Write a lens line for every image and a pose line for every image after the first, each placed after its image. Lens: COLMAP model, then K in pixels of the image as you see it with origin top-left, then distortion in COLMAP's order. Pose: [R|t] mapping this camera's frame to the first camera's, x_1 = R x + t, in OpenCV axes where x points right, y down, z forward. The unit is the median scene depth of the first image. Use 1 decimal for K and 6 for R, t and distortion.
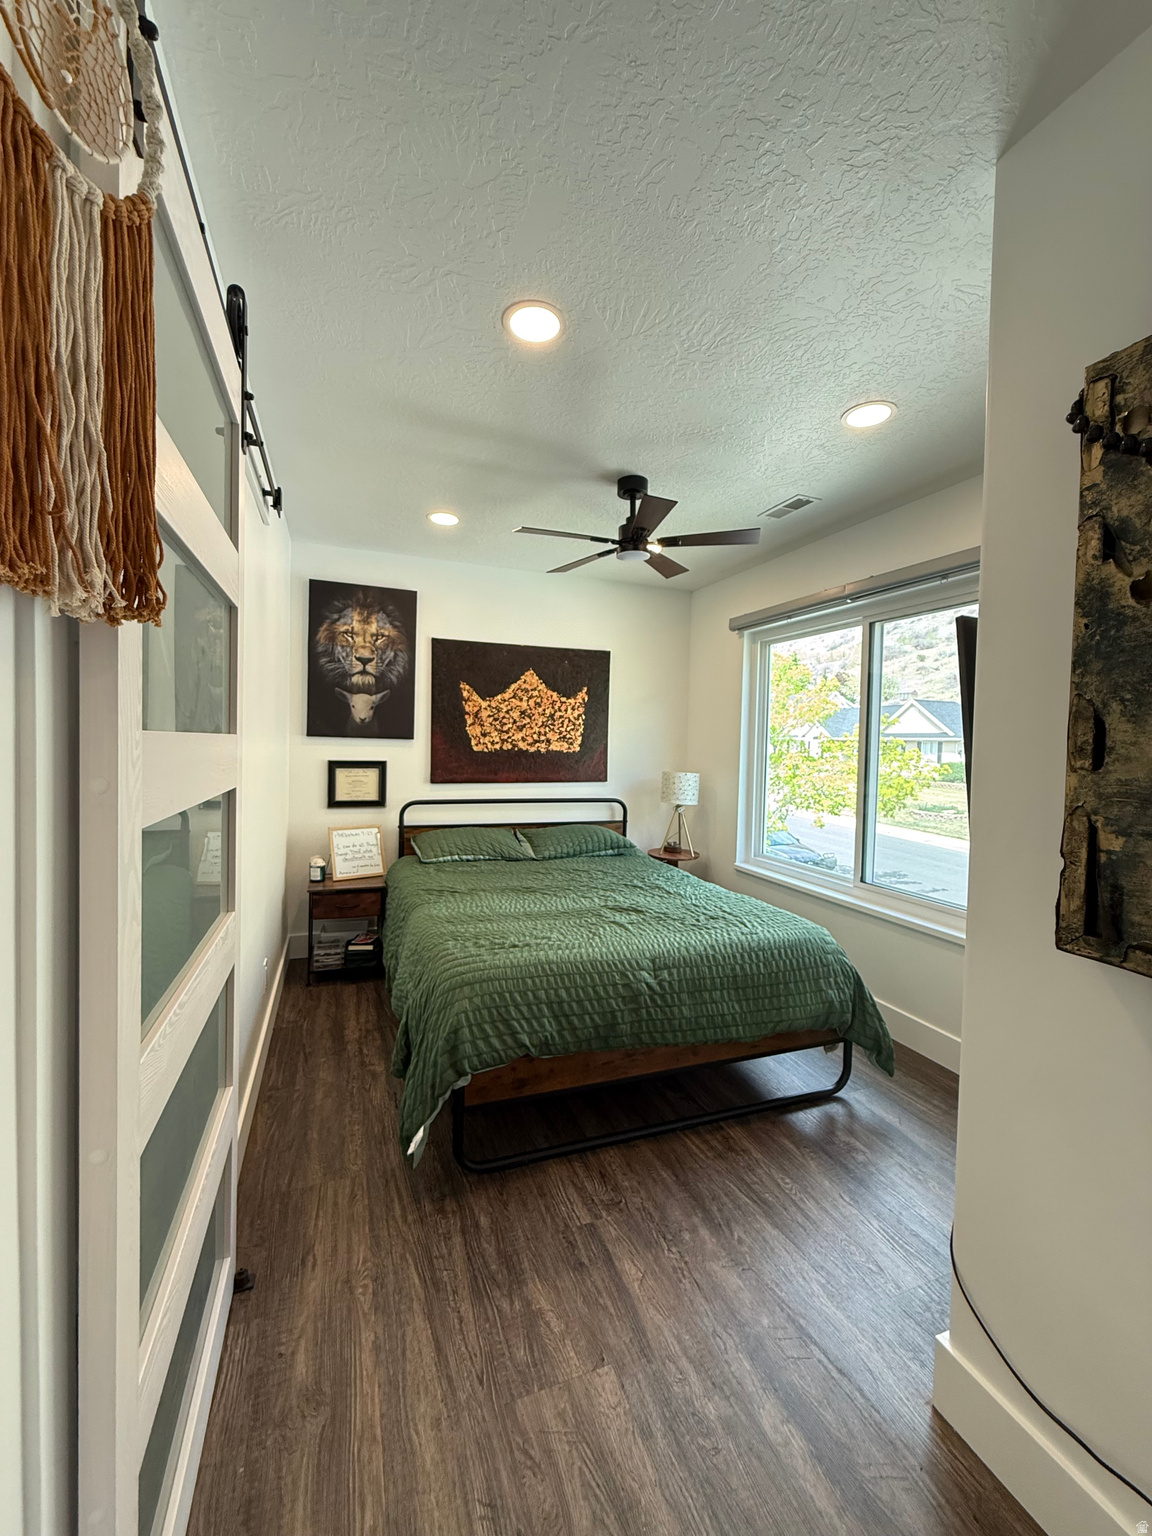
lens RADIAL K [[612.1, 0, 575.8], [0, 612.1, 762.2], [0, 0, 1]] dist [-0.000970, 0.000348]
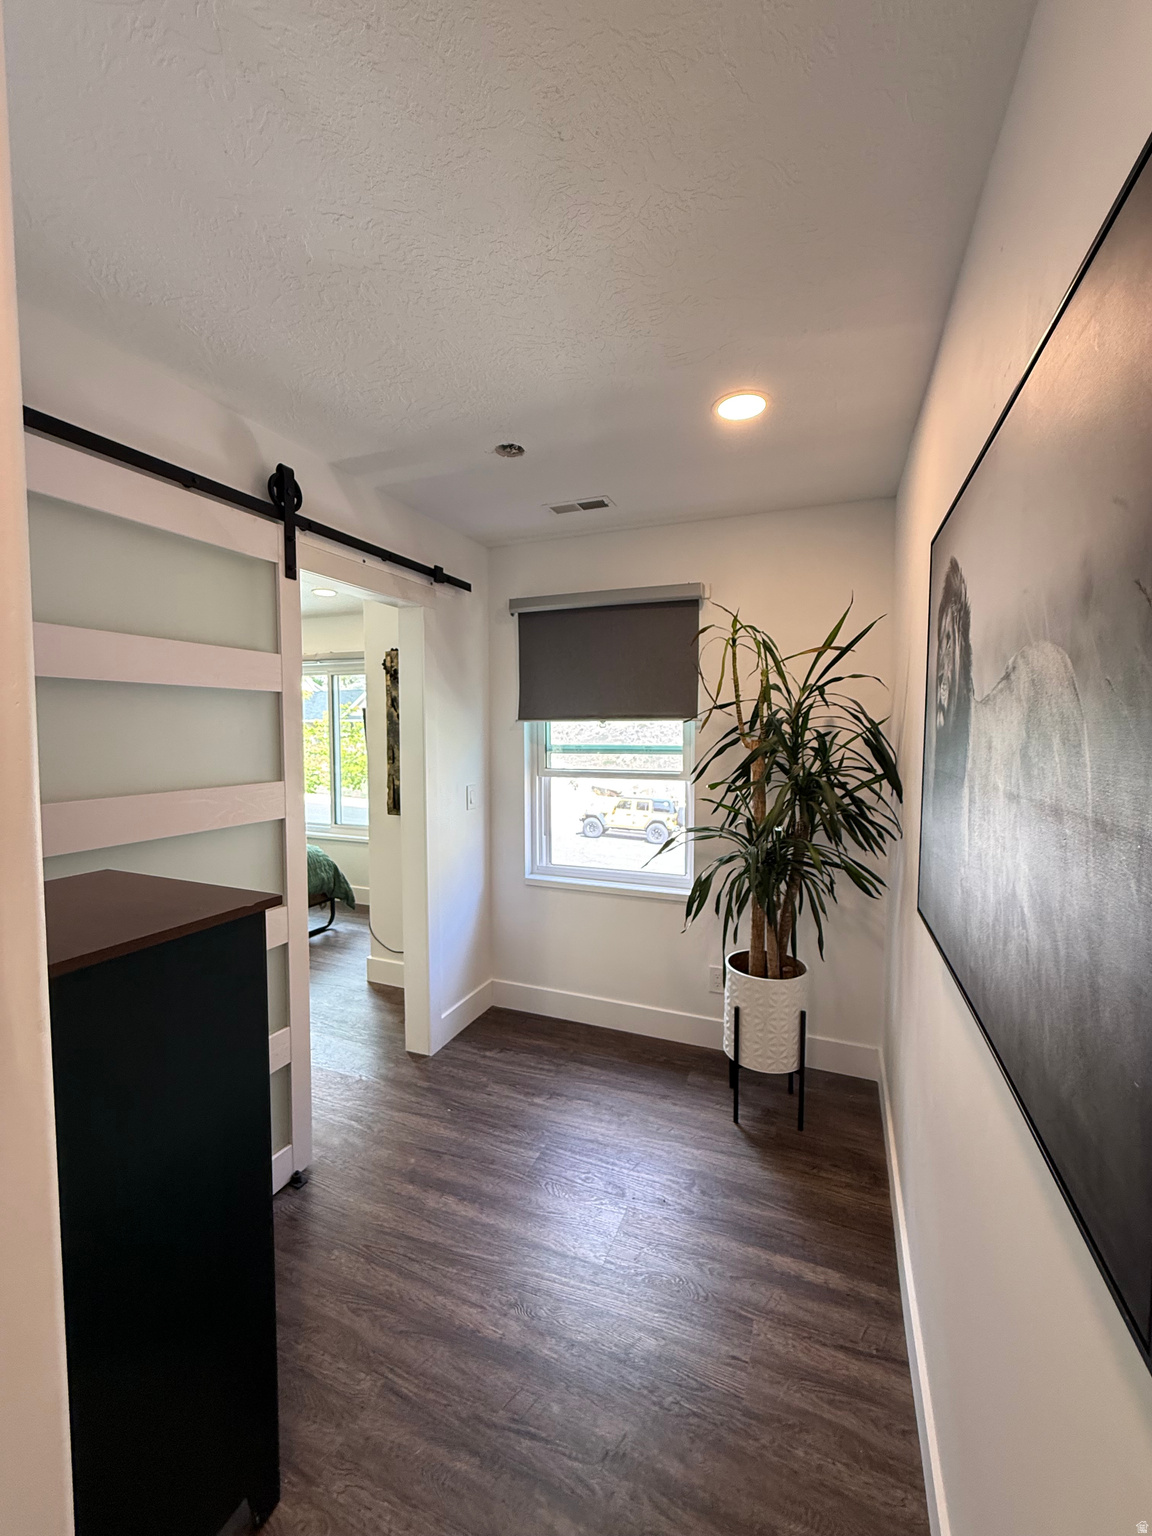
lens RADIAL K [[612.1, 0, 575.8], [0, 612.1, 762.2], [0, 0, 1]] dist [-0.000970, 0.000348]
pose [[0.684558, -0.062289, 0.726292, -0.455099], [0.037797, 0.998035, 0.049969, -0.058435], [-0.727977, -0.006755, 0.685568, -0.988740]]
